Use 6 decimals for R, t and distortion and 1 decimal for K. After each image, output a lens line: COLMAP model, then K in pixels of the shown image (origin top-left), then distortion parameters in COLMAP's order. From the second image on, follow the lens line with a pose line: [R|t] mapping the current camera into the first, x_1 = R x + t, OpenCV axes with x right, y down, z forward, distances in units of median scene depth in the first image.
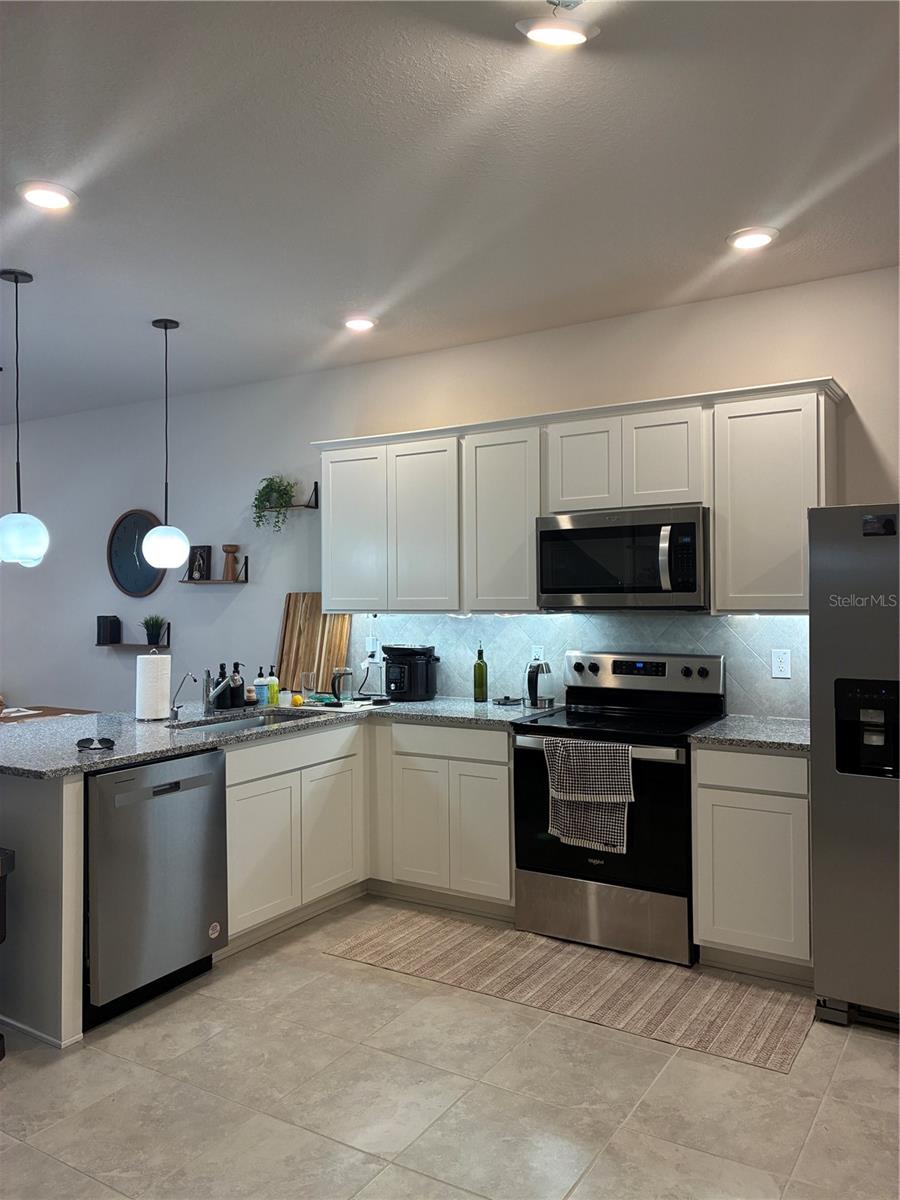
lens RADIAL K [[907.6, 0, 445.1], [0, 907.6, 596.2], [0, 0, 1]] dist [0.043762, -0.055059]
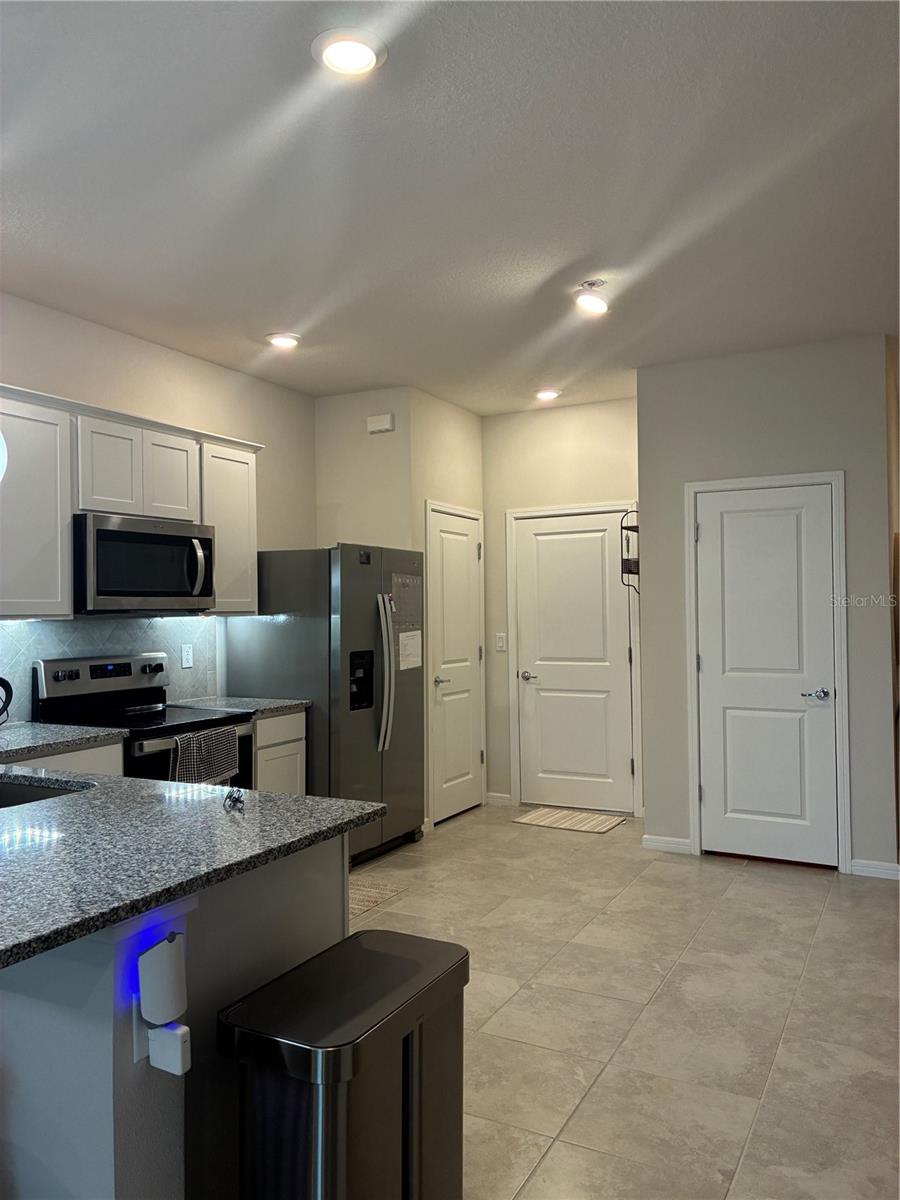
lens RADIAL K [[907.6, 0, 444.2], [0, 907.6, 604.6], [0, 0, 1]] dist [0.043762, -0.055059]
pose [[-0.064209, 0.013193, 0.997849, -0.850519], [0.010489, 0.999866, -0.012545, 0.021504], [-0.997881, 0.009660, -0.064339, 0.690622]]
